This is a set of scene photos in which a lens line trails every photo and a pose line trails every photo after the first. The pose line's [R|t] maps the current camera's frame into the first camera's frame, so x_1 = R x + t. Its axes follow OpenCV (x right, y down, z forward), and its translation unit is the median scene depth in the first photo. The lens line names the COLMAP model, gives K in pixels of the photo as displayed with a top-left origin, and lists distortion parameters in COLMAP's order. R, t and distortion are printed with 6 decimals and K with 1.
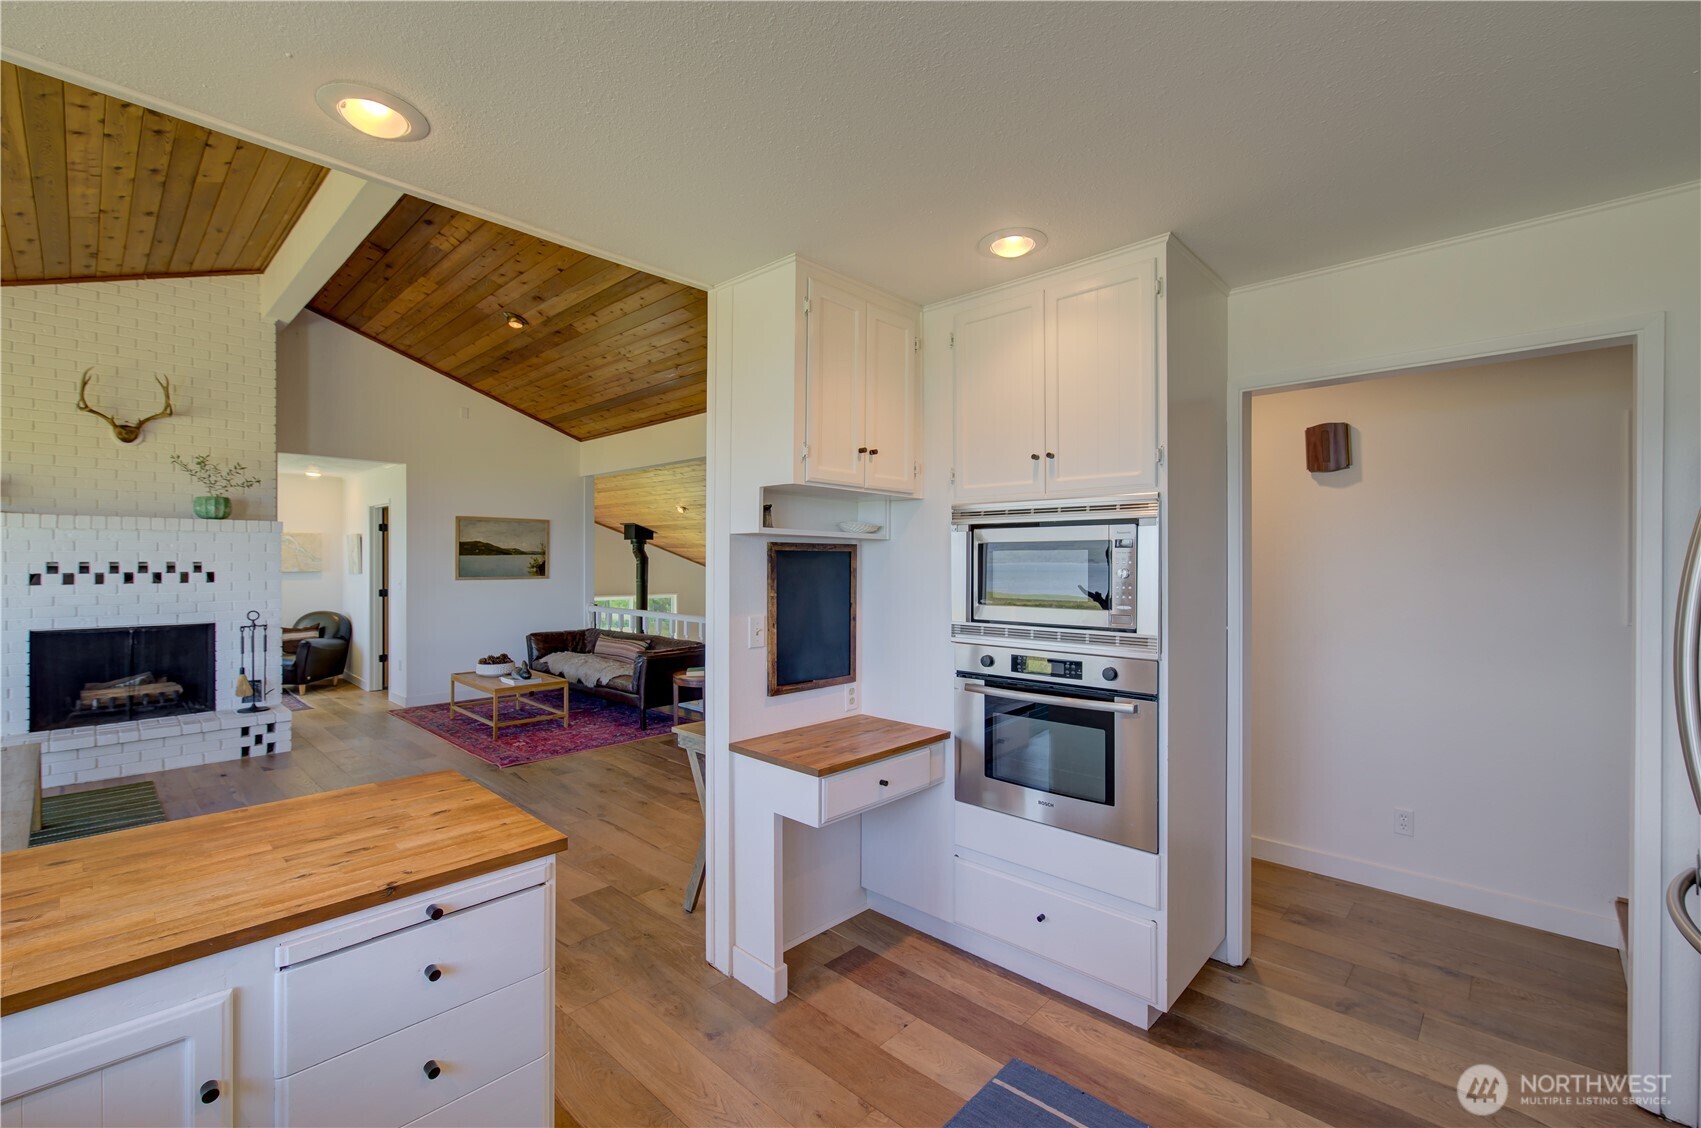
lens RADIAL K [[726.6, 0, 856.2], [0, 726.6, 560.5], [0, 0, 1]] dist [0.000489, 0.000008]
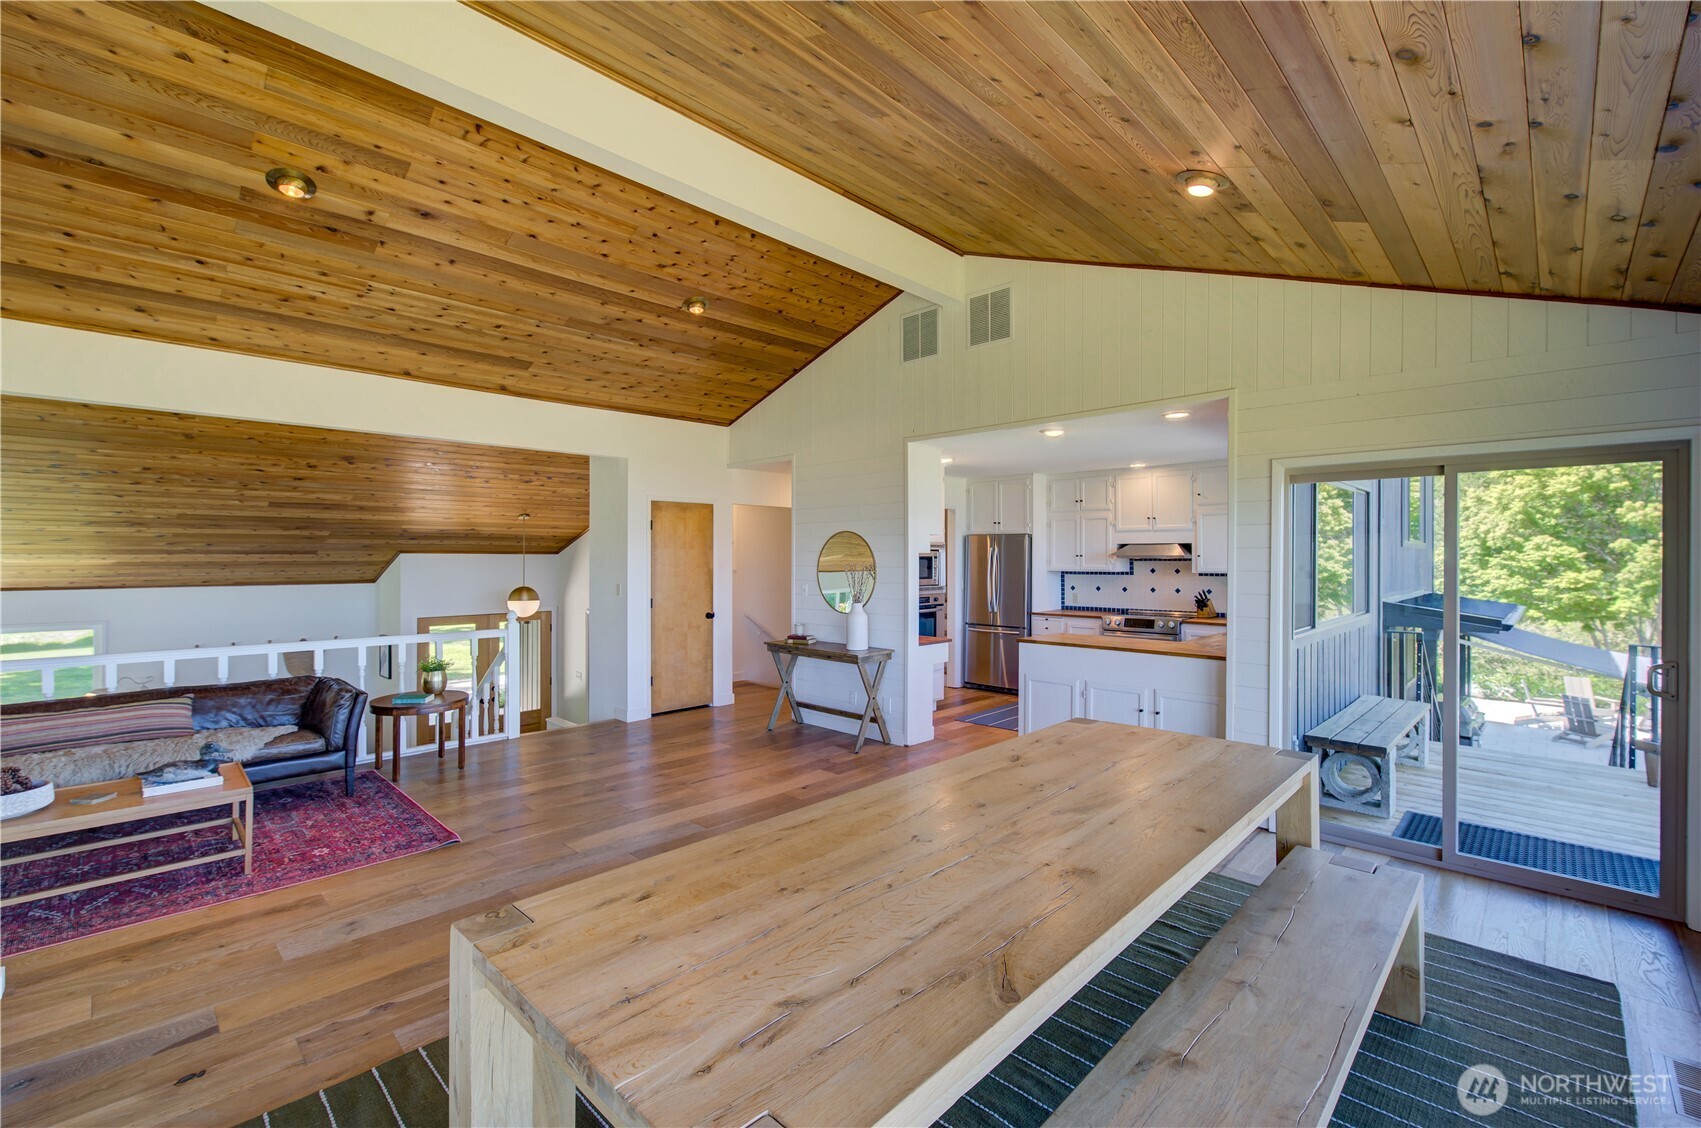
lens RADIAL K [[726.6, 0, 856.2], [0, 726.6, 560.5], [0, 0, 1]] dist [0.000489, 0.000008]
pose [[0.014251, -0.005675, 0.999882, -1.223282], [-0.001600, 0.999982, 0.005698, -0.012667], [-0.999897, -0.001681, 0.014242, 0.569315]]
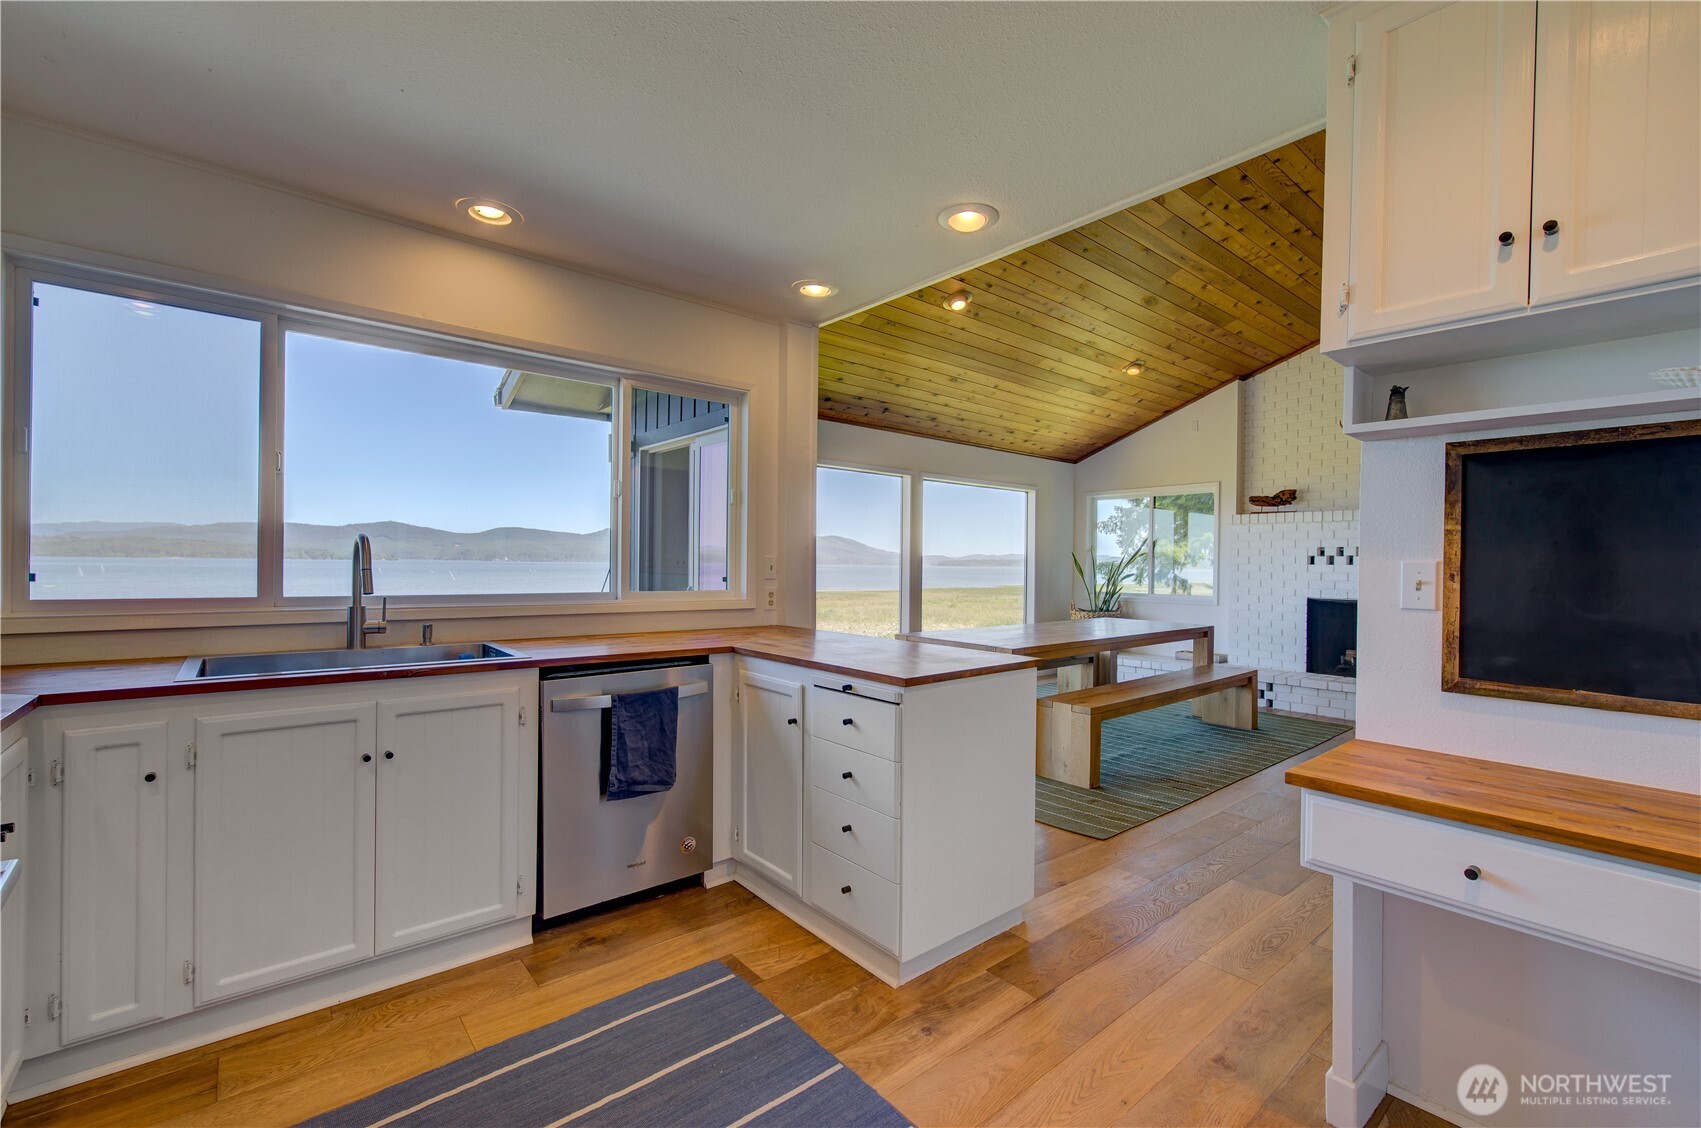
lens RADIAL K [[718.9, 0, 854.5], [0, 718.9, 567.9], [0, 0, 1]] dist [-0.001118, 0.000302]
pose [[-0.116453, 0.001599, -0.993195, 0.279849], [-0.012513, 0.999917, 0.003077, 0.043713], [0.993117, 0.012787, -0.116423, 0.290338]]
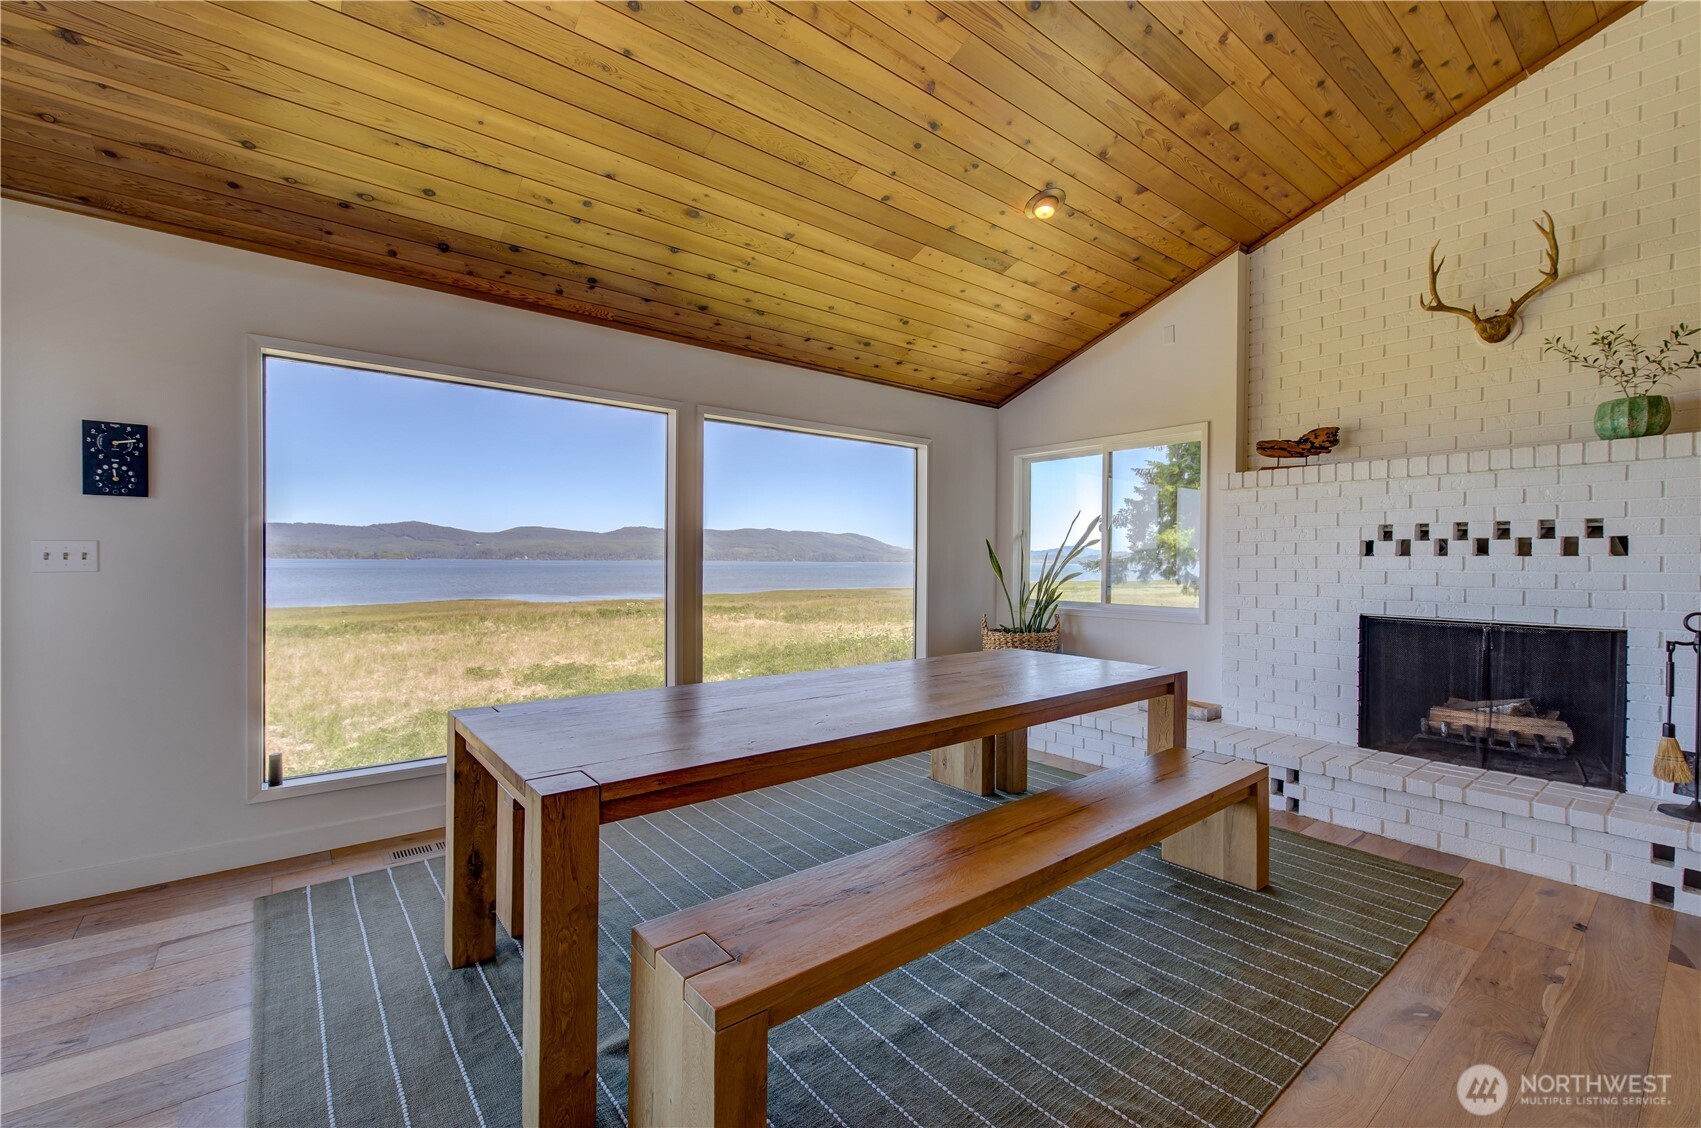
lens RADIAL K [[718.9, 0, 854.5], [0, 718.9, 567.9], [0, 0, 1]] dist [-0.001118, 0.000302]
pose [[-0.139195, 0.005675, -0.990249, -0.288041], [-0.007928, 0.999945, 0.006845, 0.042728], [0.990233, 0.008803, -0.139143, 0.534696]]
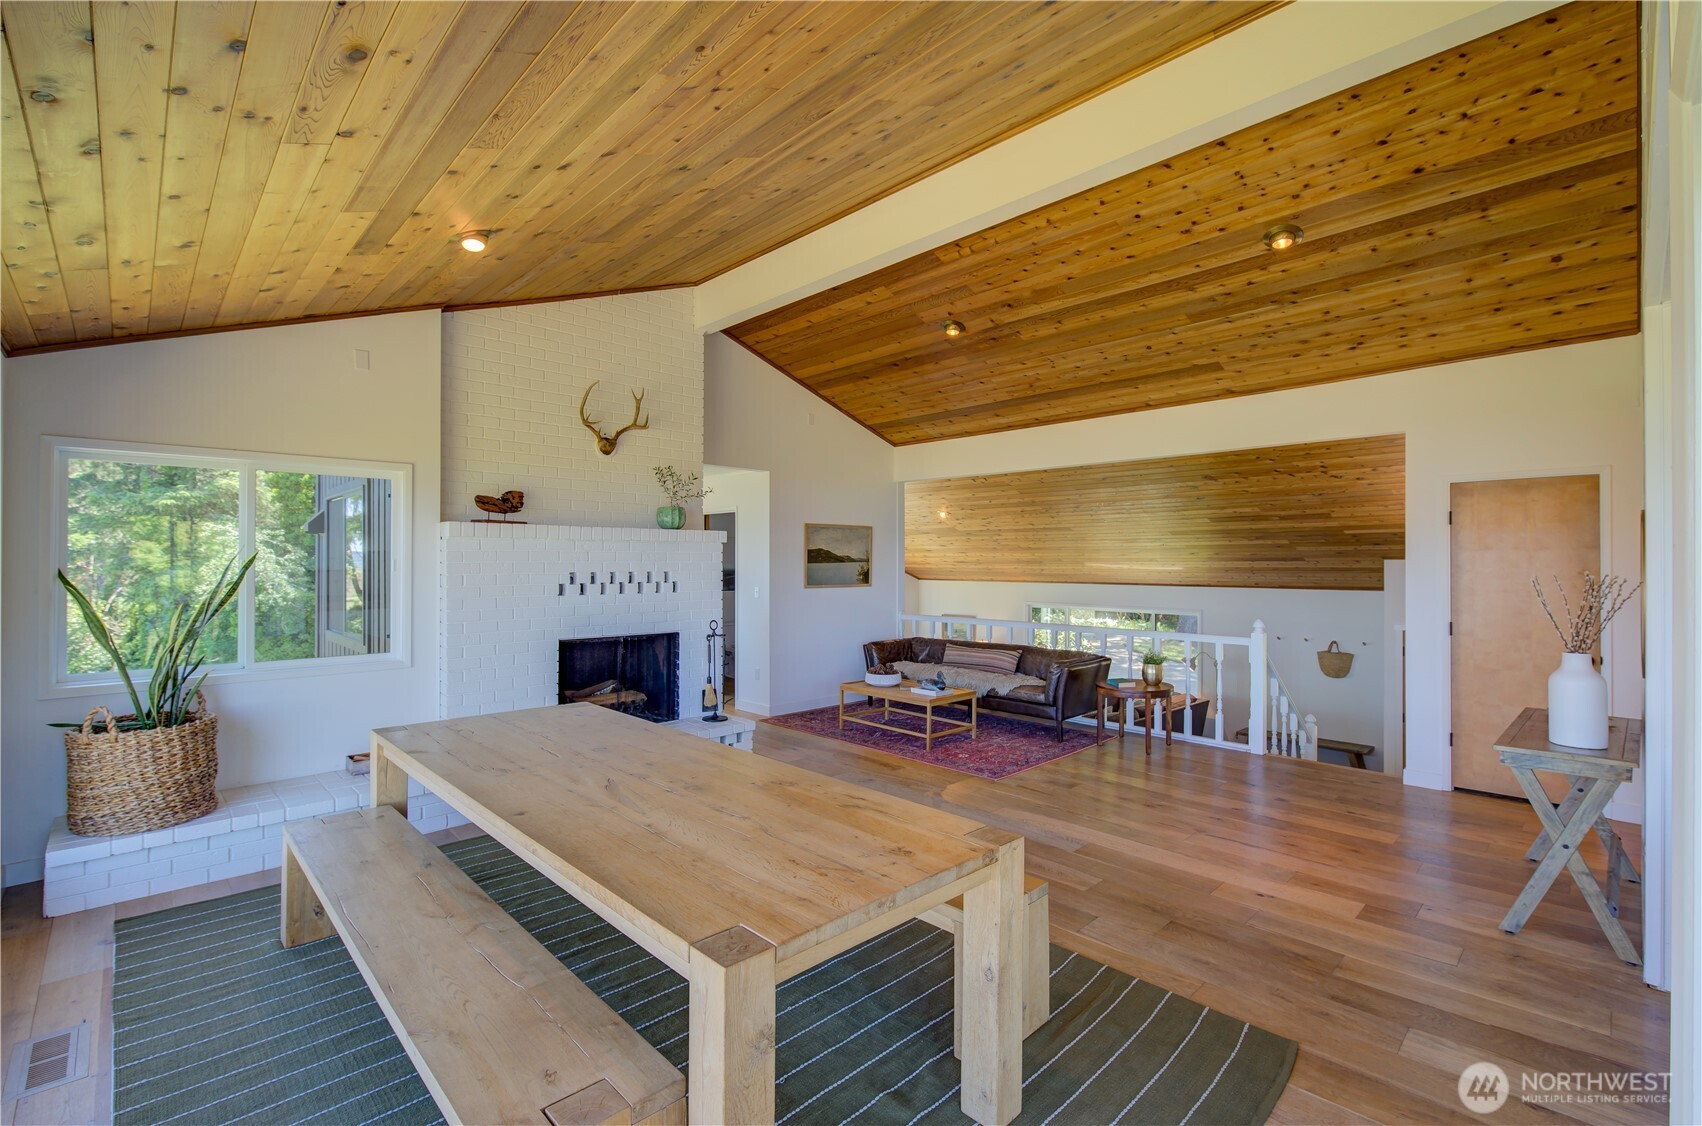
lens RADIAL K [[757.9, 0, 851.0], [0, 757.9, 563.0], [0, 0, 1]] dist [-0.000519, 0.000060]
pose [[0.998704, 0.000060, -0.050891, -0.624697], [-0.000010, 1.000000, 0.000998, -0.012097], [0.050891, -0.000997, 0.998704, -0.043482]]
